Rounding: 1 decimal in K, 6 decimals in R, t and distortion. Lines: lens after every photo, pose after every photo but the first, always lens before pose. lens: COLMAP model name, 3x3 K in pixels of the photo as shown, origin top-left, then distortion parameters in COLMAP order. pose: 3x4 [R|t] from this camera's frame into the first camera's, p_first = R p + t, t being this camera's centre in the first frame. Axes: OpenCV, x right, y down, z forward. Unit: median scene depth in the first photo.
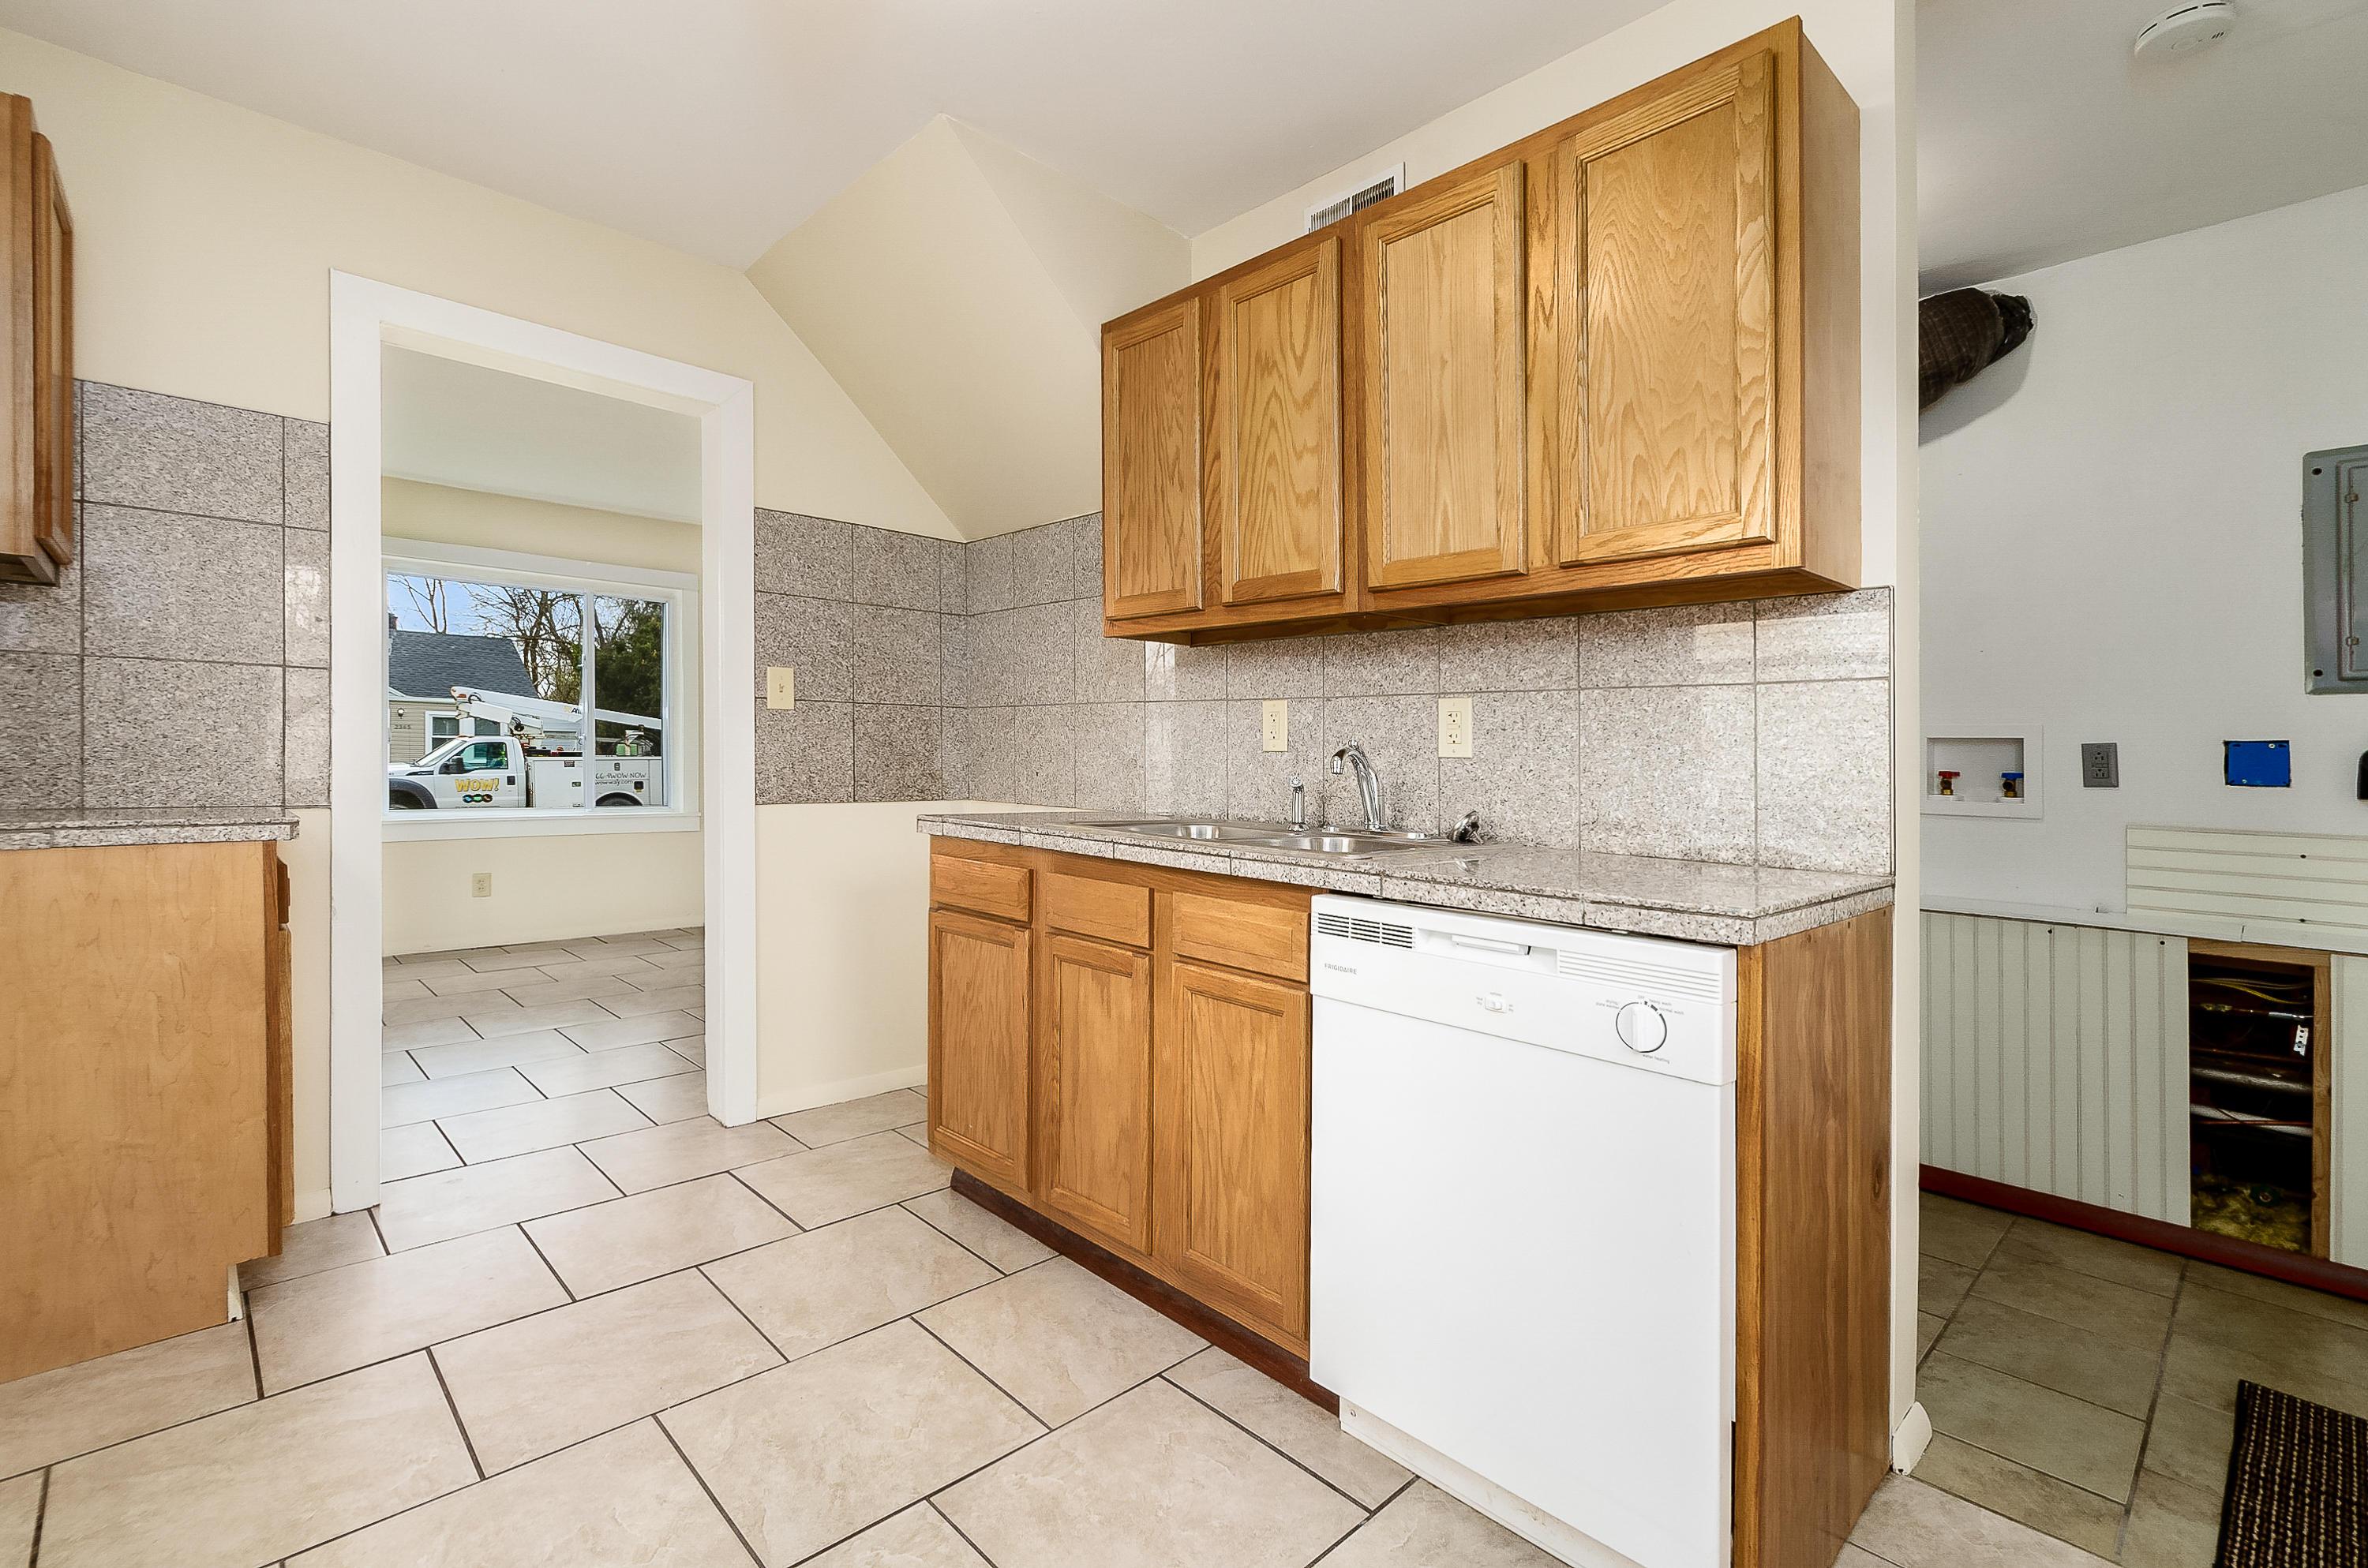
lens RADIAL K [[1054.4, 0, 1215.5], [0, 1054.4, 743.9], [0, 0, 1]] dist [0.005219, -0.002326]
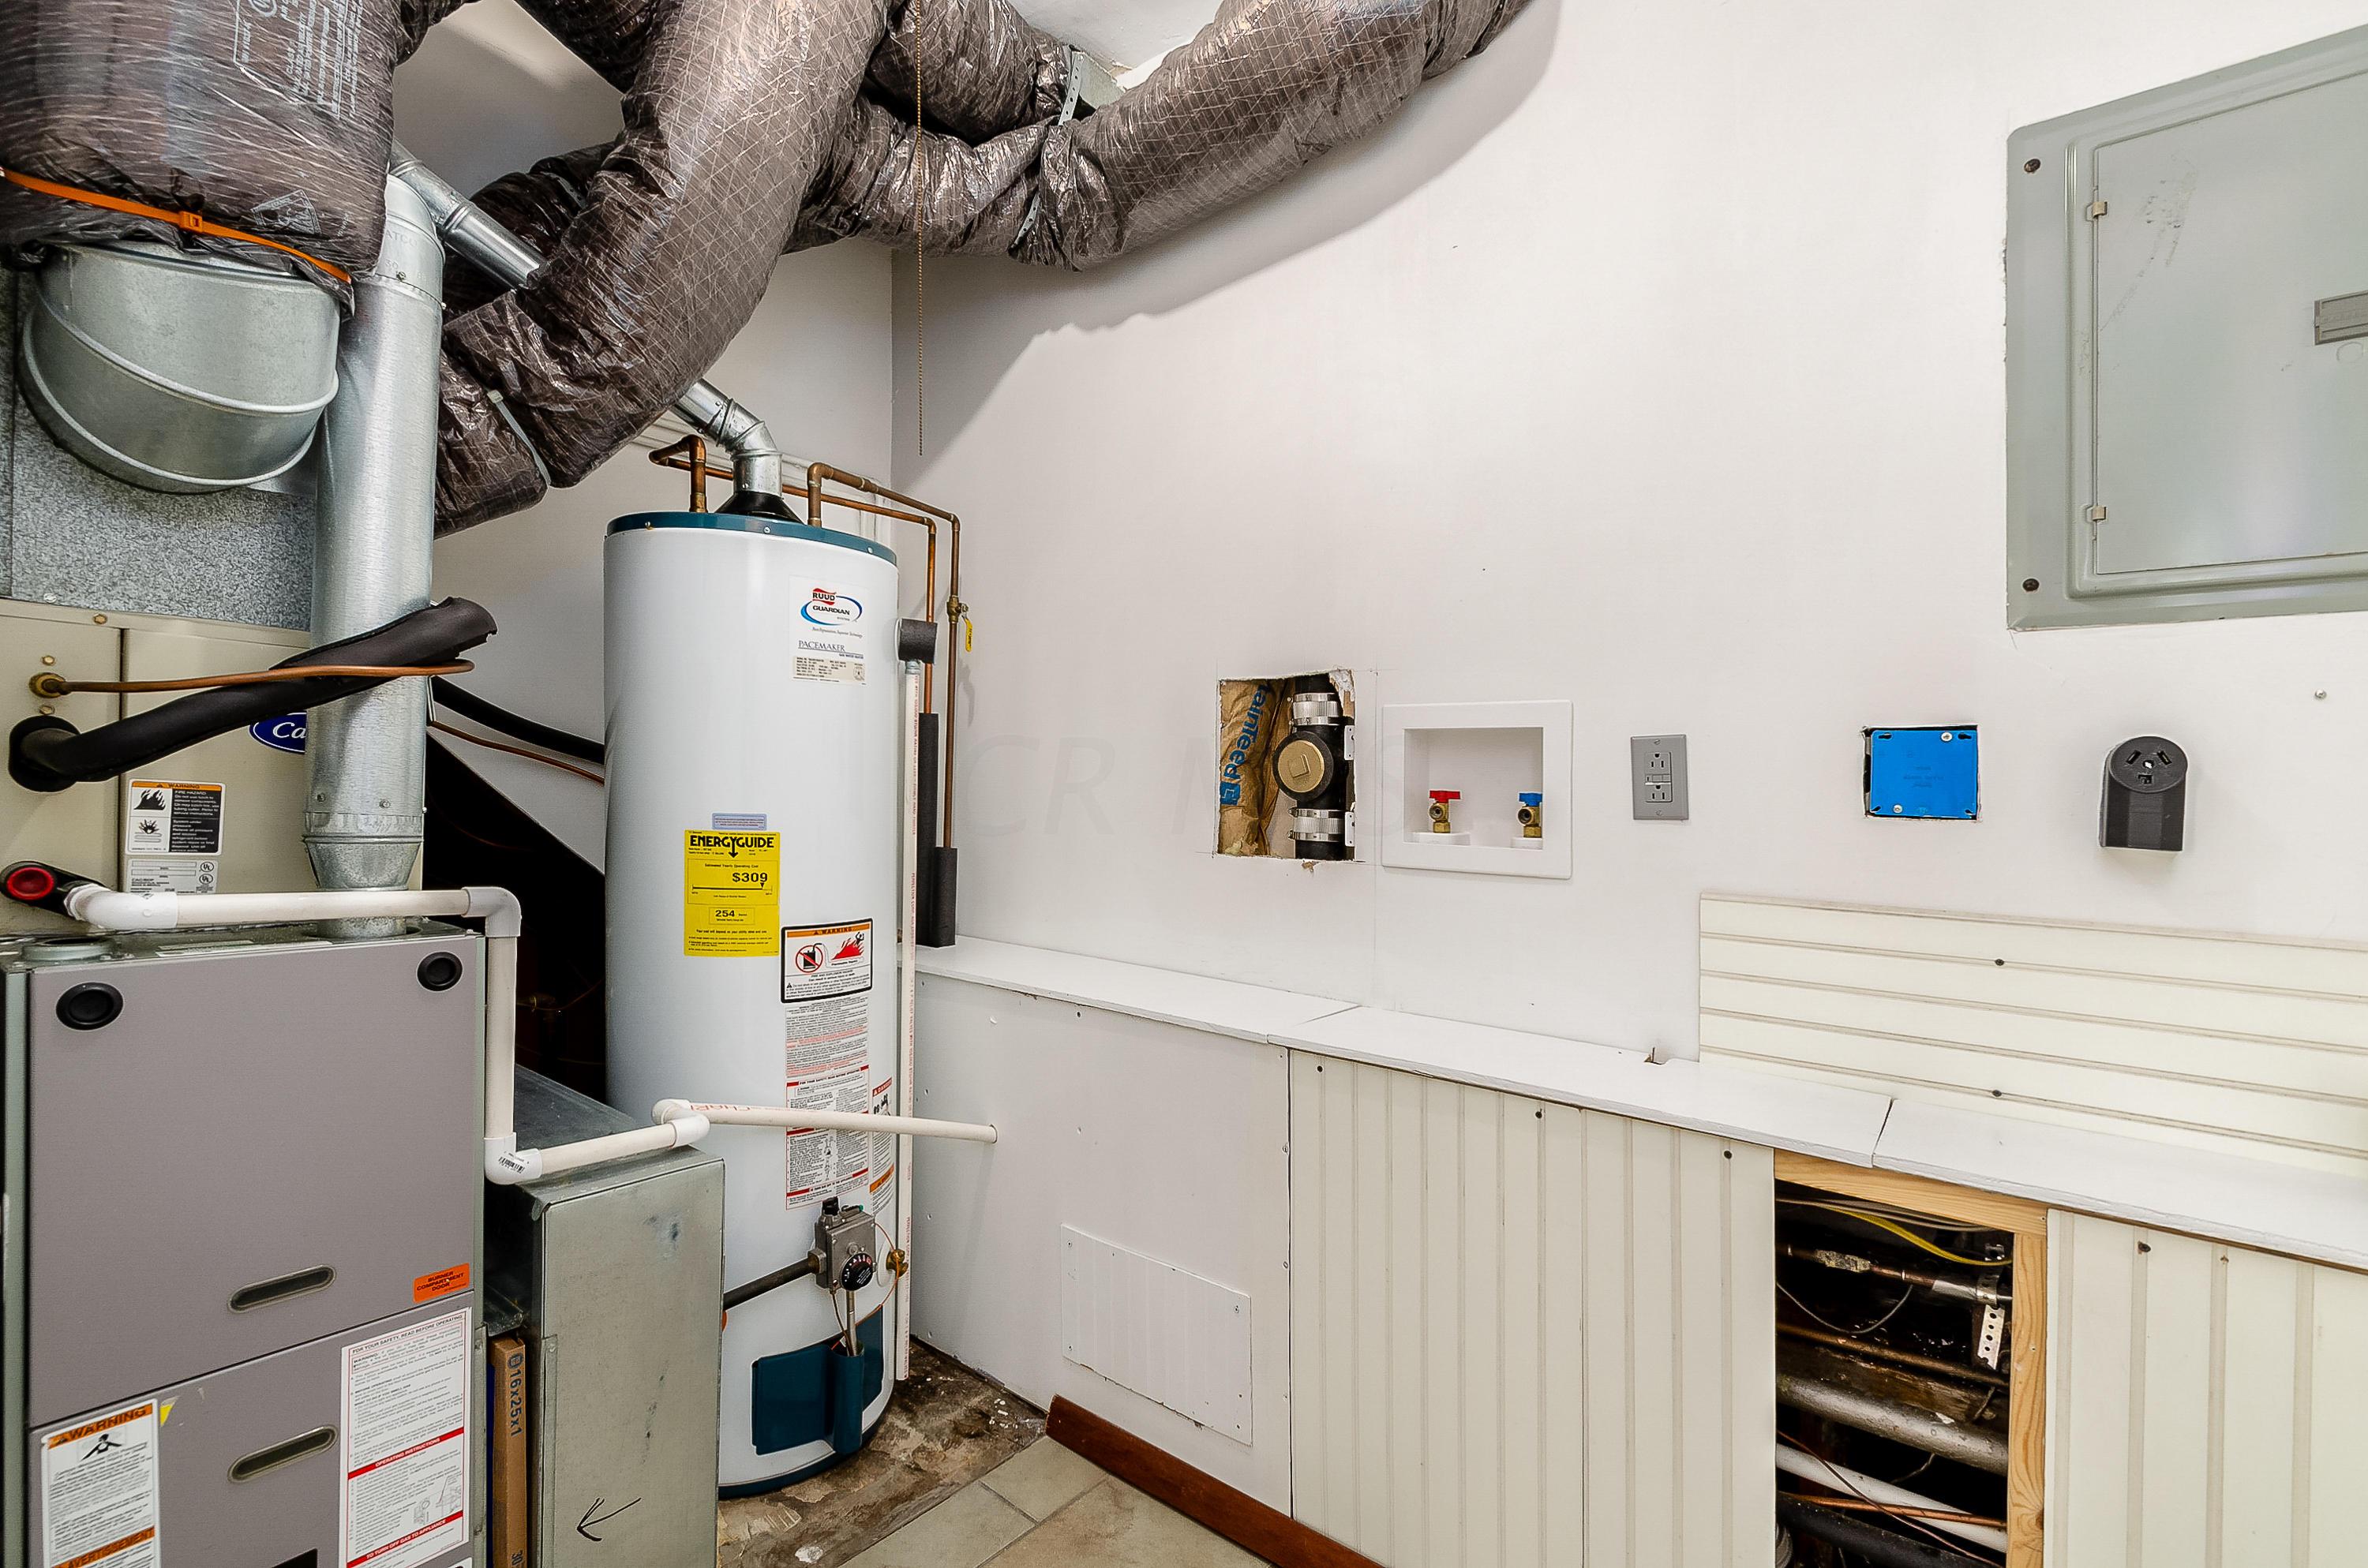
lens RADIAL K [[1054.4, 0, 1202.0], [0, 1054.4, 781.2], [0, 0, 1]] dist [0.005219, -0.002326]
pose [[0.989960, 0.005002, 0.141256, 0.407396], [-0.006123, 0.999953, 0.007502, 0.014615], [-0.141212, -0.008292, 0.989945, 0.389947]]
